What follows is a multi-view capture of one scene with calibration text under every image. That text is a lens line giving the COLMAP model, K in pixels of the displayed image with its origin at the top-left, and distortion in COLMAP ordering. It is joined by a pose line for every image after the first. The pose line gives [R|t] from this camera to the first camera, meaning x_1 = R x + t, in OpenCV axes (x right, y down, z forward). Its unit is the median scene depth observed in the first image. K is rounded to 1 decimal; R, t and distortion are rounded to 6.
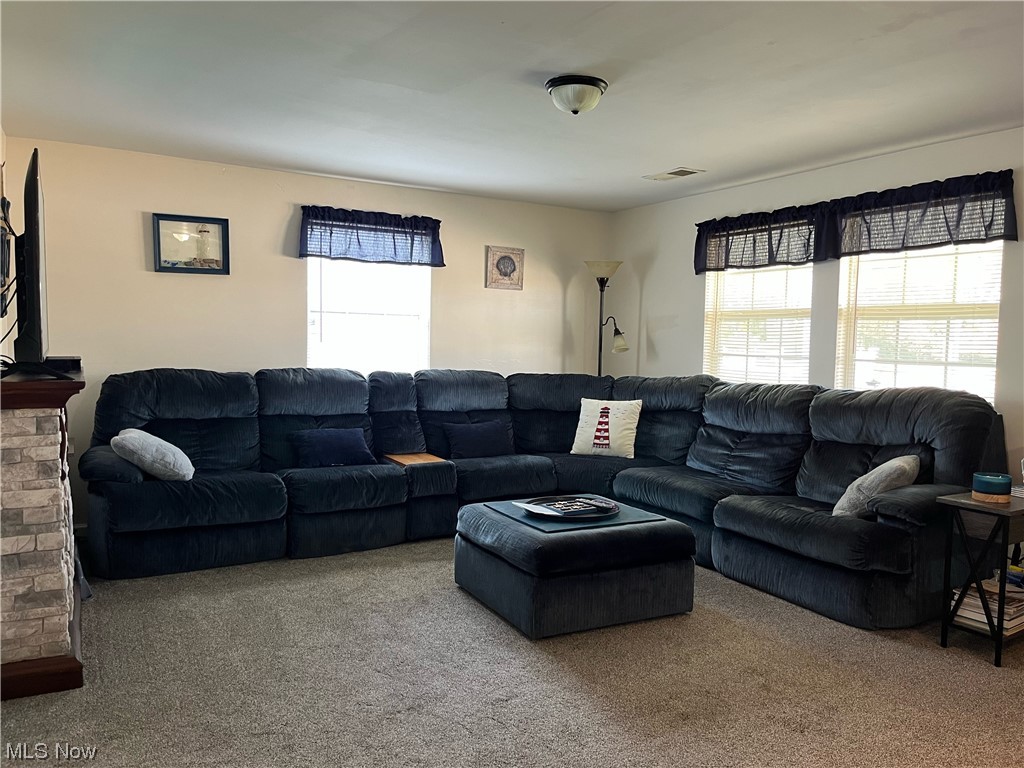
lens RADIAL K [[774.8, 0, 519.8], [0, 774.8, 394.3], [0, 0, 1]] dist [0.049138, -0.076329]
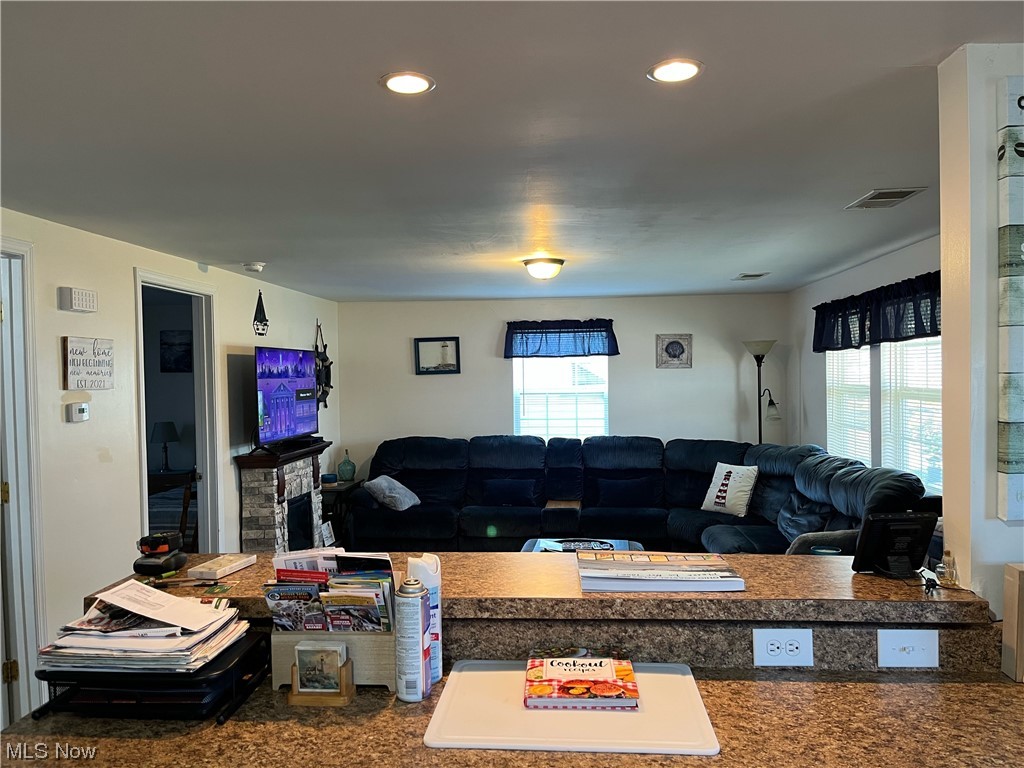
lens RADIAL K [[774.8, 0, 513.6], [0, 774.8, 387.1], [0, 0, 1]] dist [0.049138, -0.076329]
pose [[0.815233, -0.023681, -0.578648, 0.536873], [-0.009232, 0.998505, -0.053869, -0.044061], [0.579059, 0.049258, 0.813796, -0.145423]]
